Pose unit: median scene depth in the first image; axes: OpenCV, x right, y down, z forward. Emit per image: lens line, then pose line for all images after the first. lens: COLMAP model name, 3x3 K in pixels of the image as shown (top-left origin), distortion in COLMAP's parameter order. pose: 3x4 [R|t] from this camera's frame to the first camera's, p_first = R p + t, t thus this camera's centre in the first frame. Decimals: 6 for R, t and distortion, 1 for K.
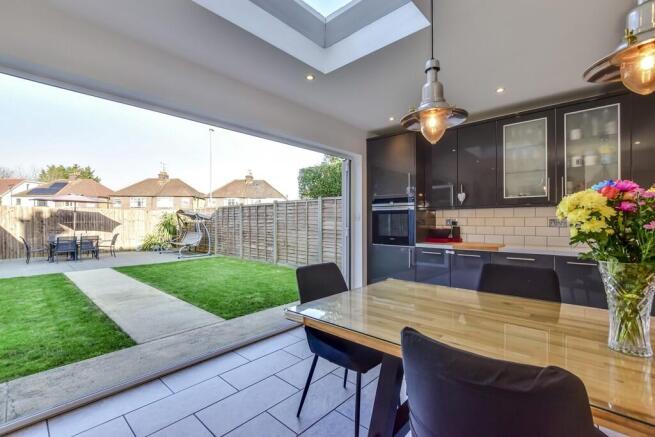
lens RADIAL K [[287.8, 0, 330.4], [0, 287.8, 215.8], [0, 0, 1]] dist [-0.005318, 0.001934]
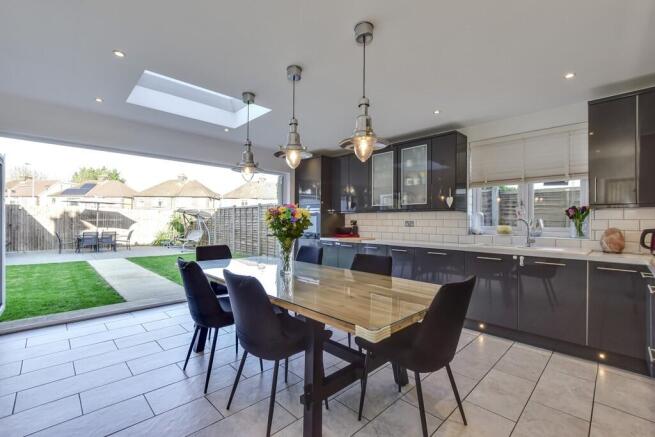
lens RADIAL K [[287.8, 0, 332.3], [0, 287.8, 218.4], [0, 0, 1]] dist [-0.005318, 0.001934]
pose [[0.998384, 0.008215, -0.056223, 0.262306], [-0.007803, 0.999941, 0.007540, -0.005084], [0.056281, -0.007089, 0.998390, -0.237496]]
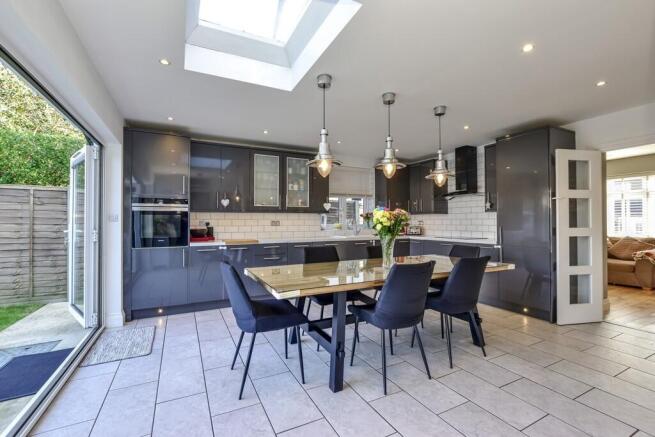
lens RADIAL K [[287.8, 0, 328.8], [0, 287.8, 218.5], [0, 0, 1]] dist [-0.005318, 0.001934]
pose [[0.354212, 0.012899, 0.935076, -0.313992], [-0.015936, 0.999843, -0.007756, 0.003094], [-0.935030, -0.012154, 0.354362, 0.087259]]
